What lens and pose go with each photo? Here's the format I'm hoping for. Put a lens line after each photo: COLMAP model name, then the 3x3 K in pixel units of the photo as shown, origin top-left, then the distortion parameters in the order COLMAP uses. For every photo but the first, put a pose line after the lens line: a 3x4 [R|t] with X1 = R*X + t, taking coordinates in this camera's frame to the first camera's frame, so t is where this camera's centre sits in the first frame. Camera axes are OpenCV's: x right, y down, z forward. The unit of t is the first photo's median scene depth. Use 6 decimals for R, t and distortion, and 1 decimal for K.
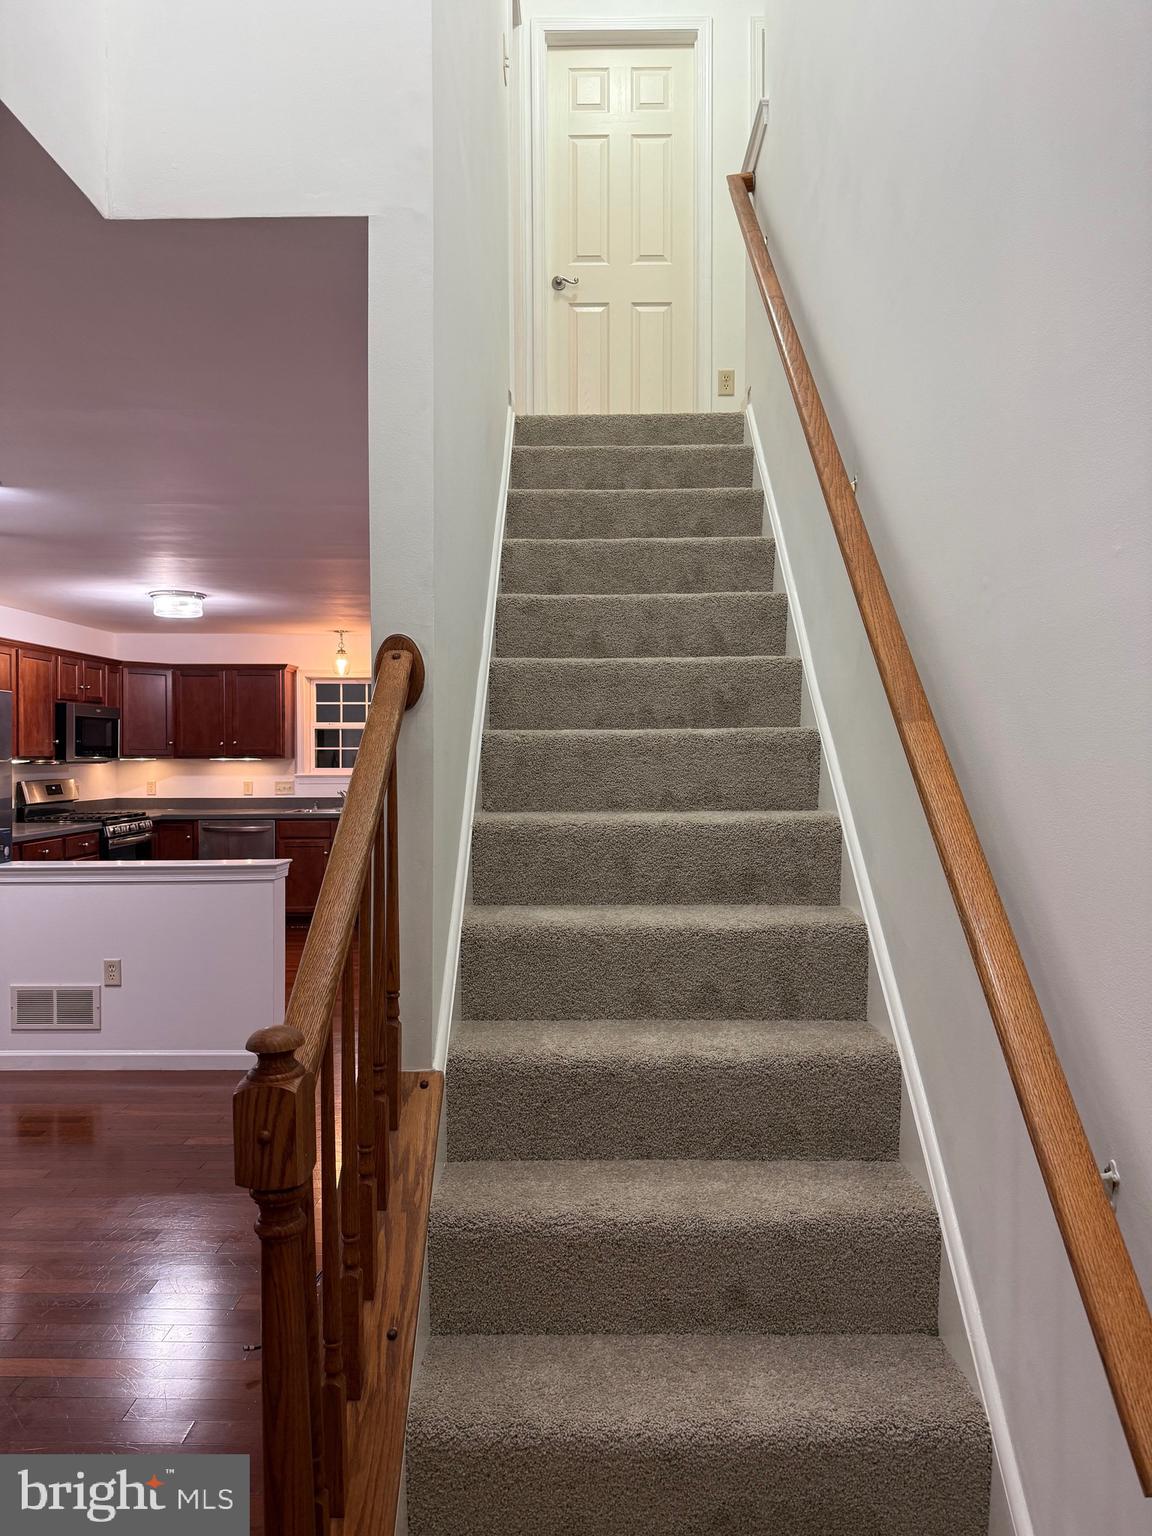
lens RADIAL K [[1077.1, 0, 601.4], [0, 1077.1, 765.8], [0, 0, 1]] dist [0.039599, -0.050429]
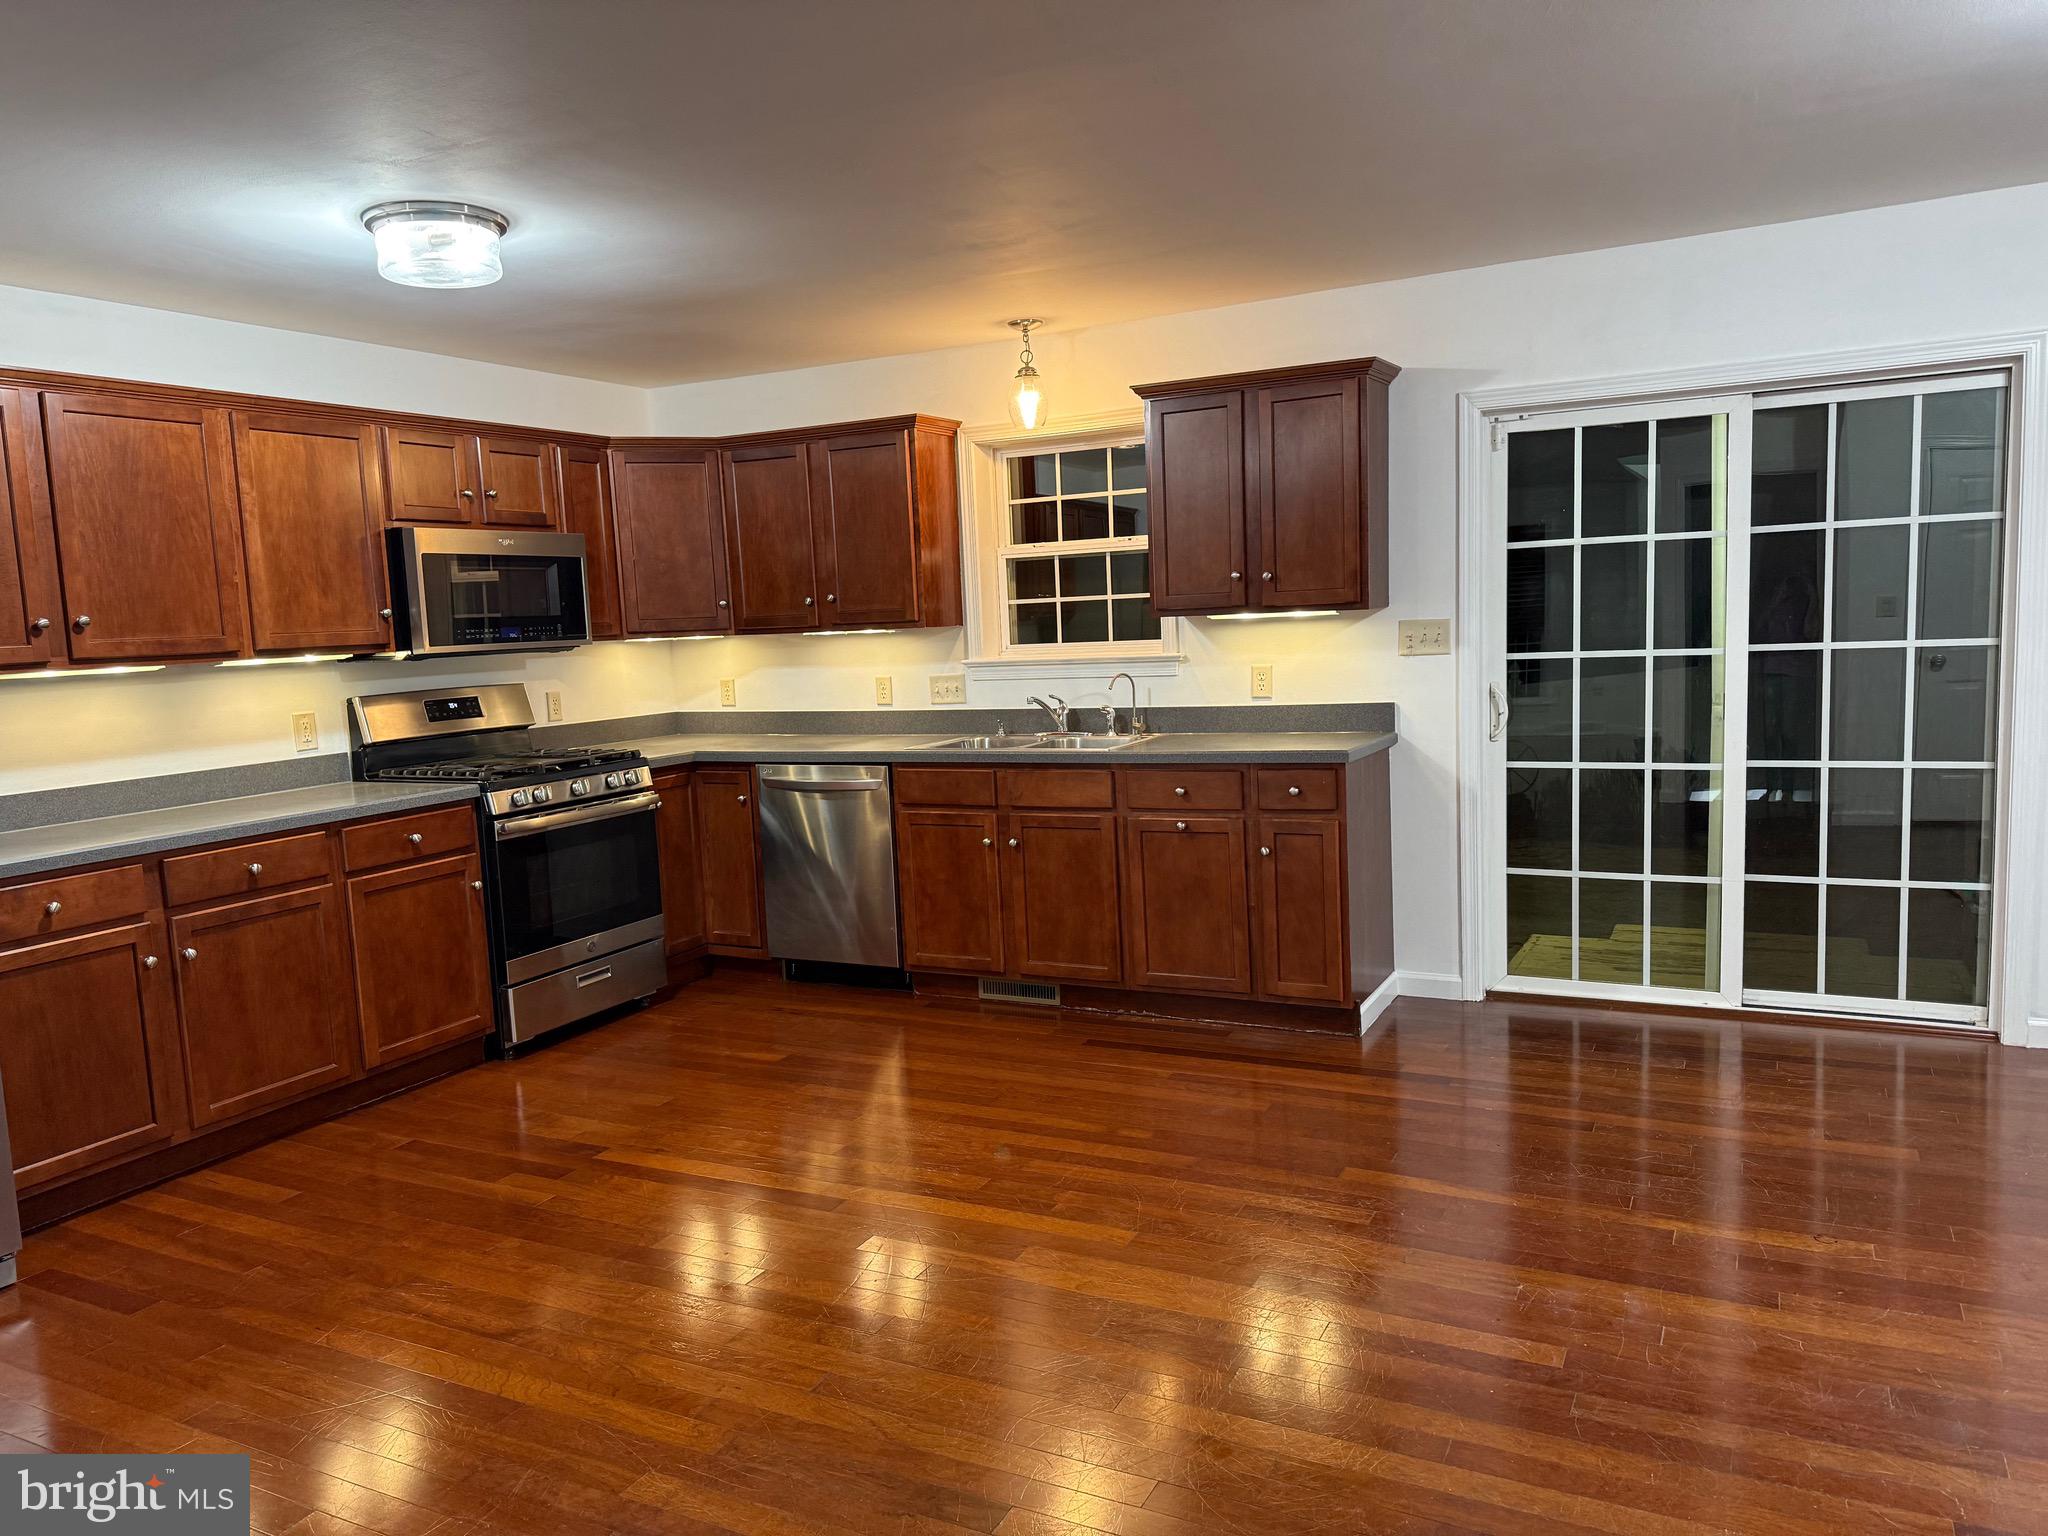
lens RADIAL K [[1436.1, 0, 1029.6], [0, 1436.1, 775.9], [0, 0, 1]] dist [0.039599, -0.050429]
pose [[0.884875, 0.015063, -0.465585, 0.154988], [0.037085, 0.994027, 0.102641, -0.026046], [0.464350, -0.108090, 0.879031, 2.433143]]
